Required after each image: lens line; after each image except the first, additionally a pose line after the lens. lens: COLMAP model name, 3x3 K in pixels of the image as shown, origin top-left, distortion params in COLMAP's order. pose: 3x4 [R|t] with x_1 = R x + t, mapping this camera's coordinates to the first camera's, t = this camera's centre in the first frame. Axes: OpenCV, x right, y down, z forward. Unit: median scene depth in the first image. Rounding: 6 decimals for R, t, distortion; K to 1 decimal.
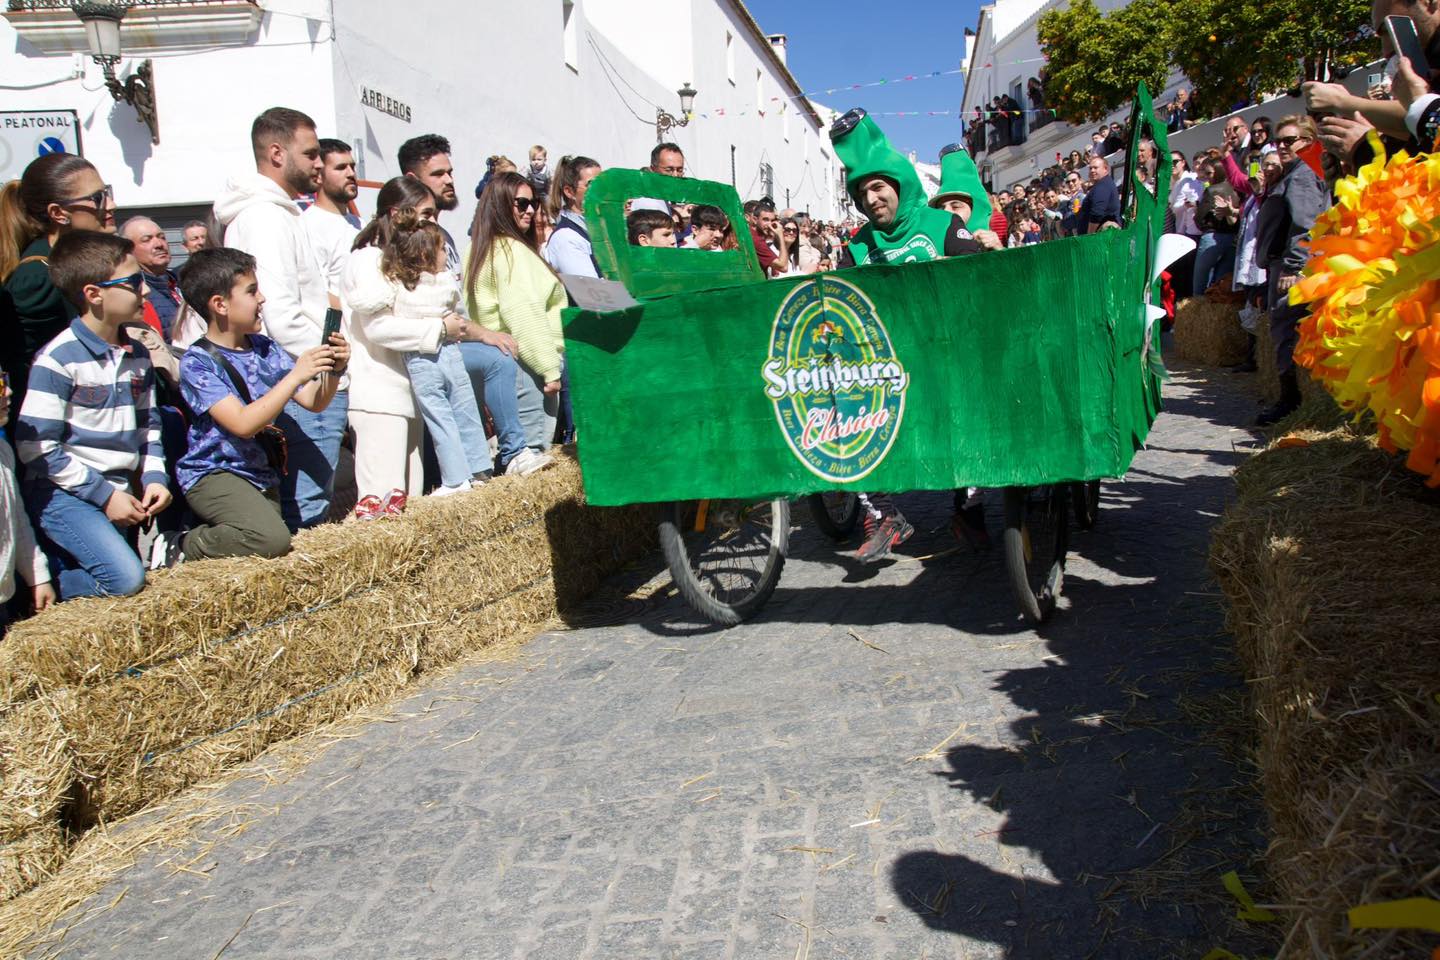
lens RADIAL K [[1120.9, 0, 730.3], [0, 1120.9, 517.1], [0, 0, 1]] dist [-0.135144, 0.122014]
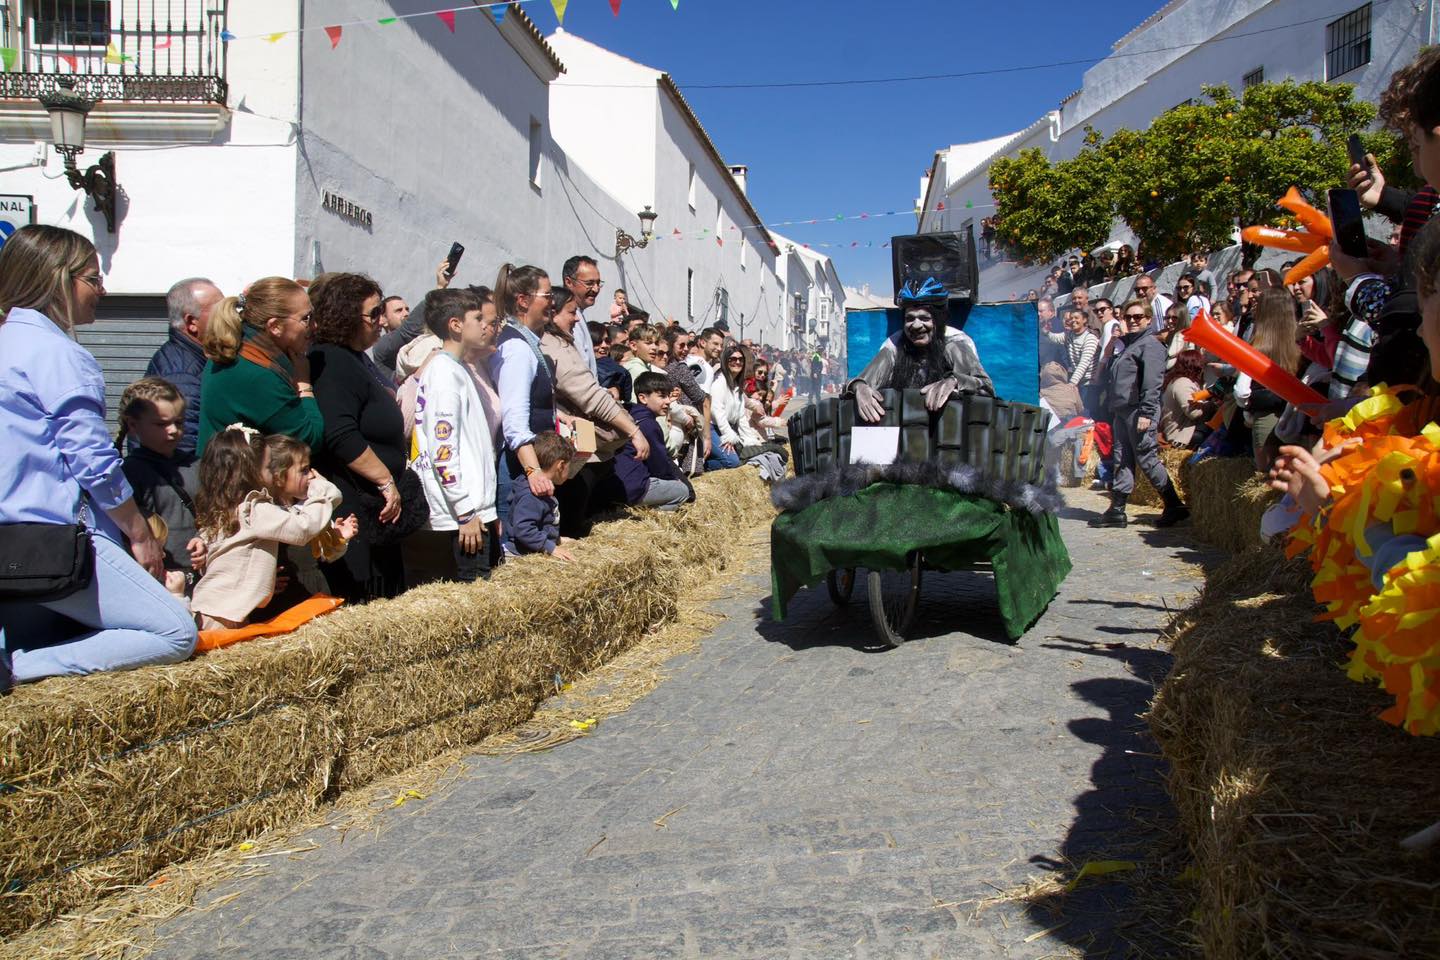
lens RADIAL K [[1119.7, 0, 728.8], [0, 1119.7, 514.5], [0, 0, 1]] dist [-0.134194, 0.122191]
pose [[0.997837, 0.047138, 0.045821, 0.008301], [-0.041938, 0.993212, -0.108495, -0.013150], [-0.050625, 0.106339, 0.993040, 0.032034]]
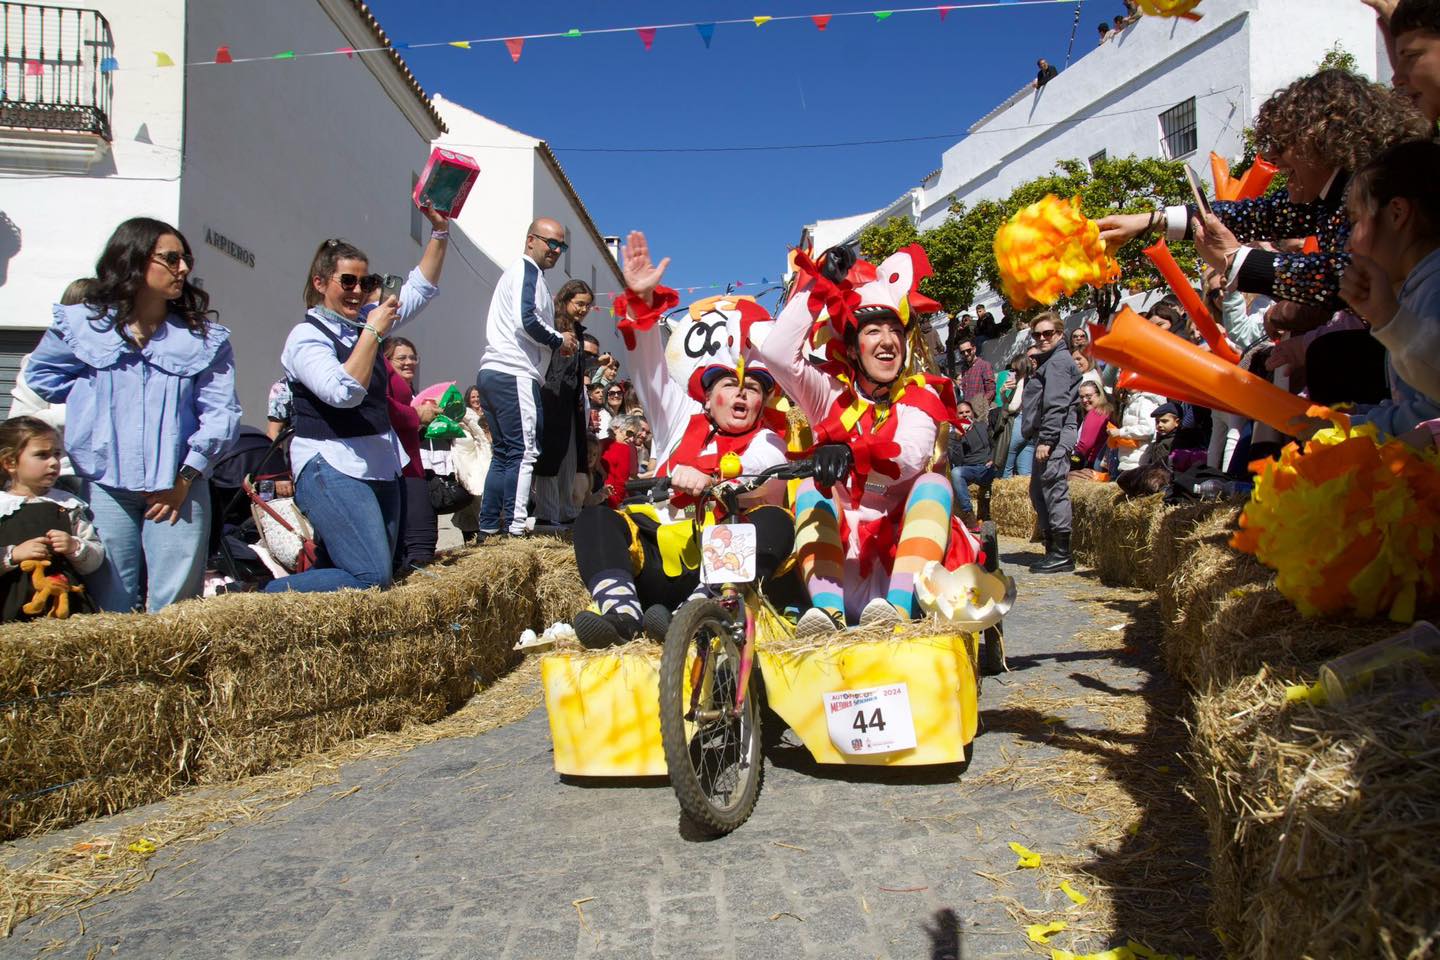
lens RADIAL K [[1119.7, 0, 734.3], [0, 1119.7, 508.5], [0, 0, 1]] dist [-0.134194, 0.122191]
pose [[0.984249, 0.046289, 0.170621, -0.077926], [-0.012697, 0.981129, -0.192938, 0.125577], [-0.176332, 0.187732, 0.966263, 0.030225]]
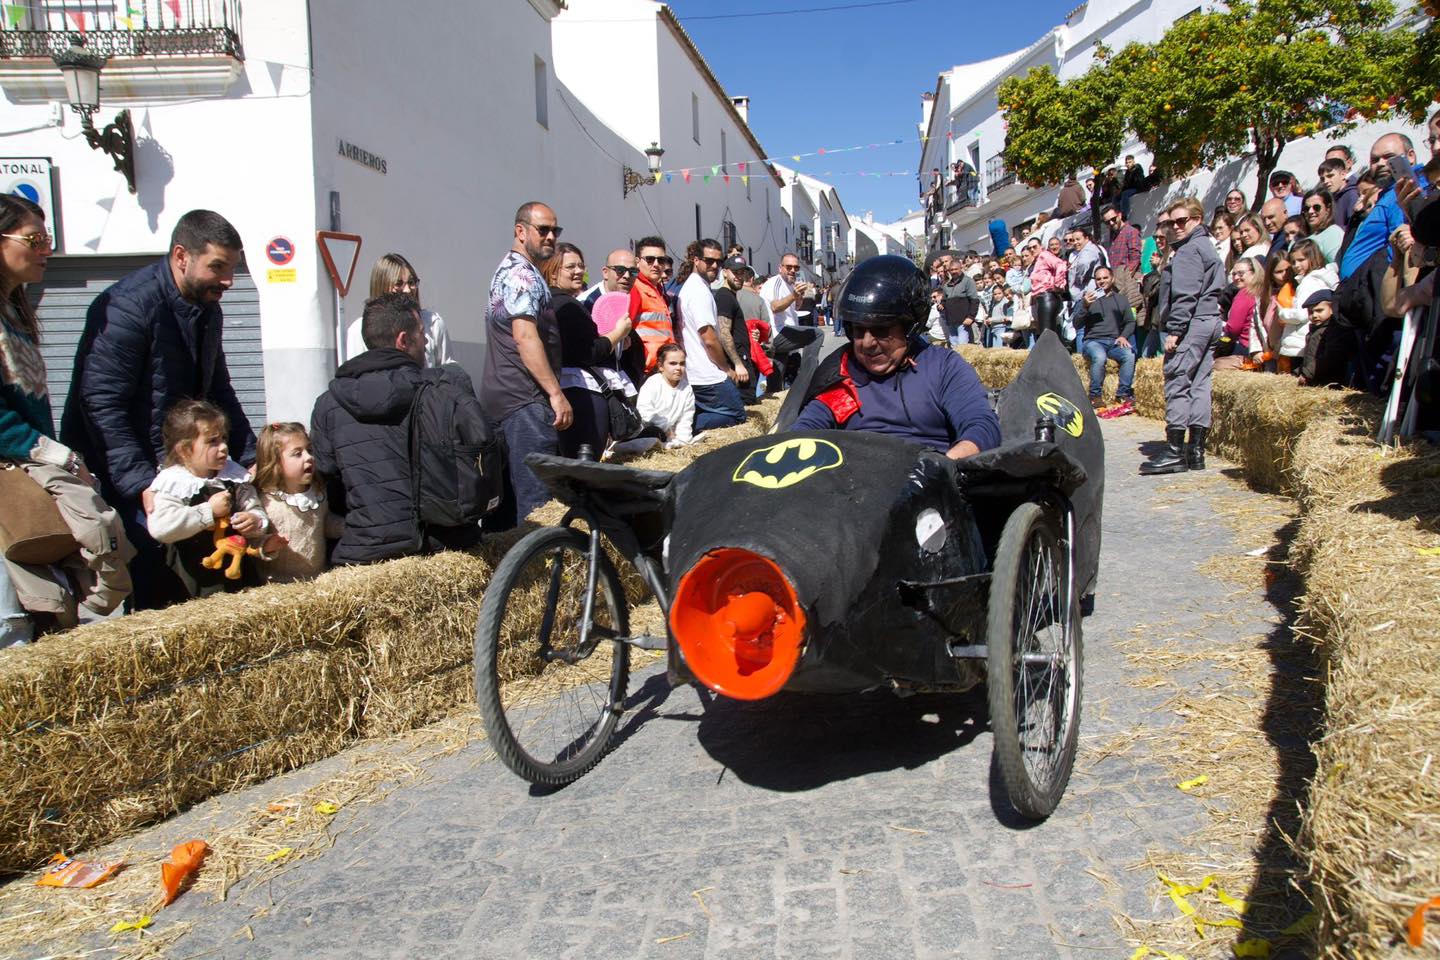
lens RADIAL K [[1119.7, 0, 724.0], [0, 1119.7, 516.7], [0, 0, 1]] dist [-0.134194, 0.122191]
pose [[0.999297, 0.004352, 0.037230, -0.061611], [-0.002531, 0.998804, -0.048821, 0.001241], [-0.037398, 0.048693, 0.998113, -0.005289]]
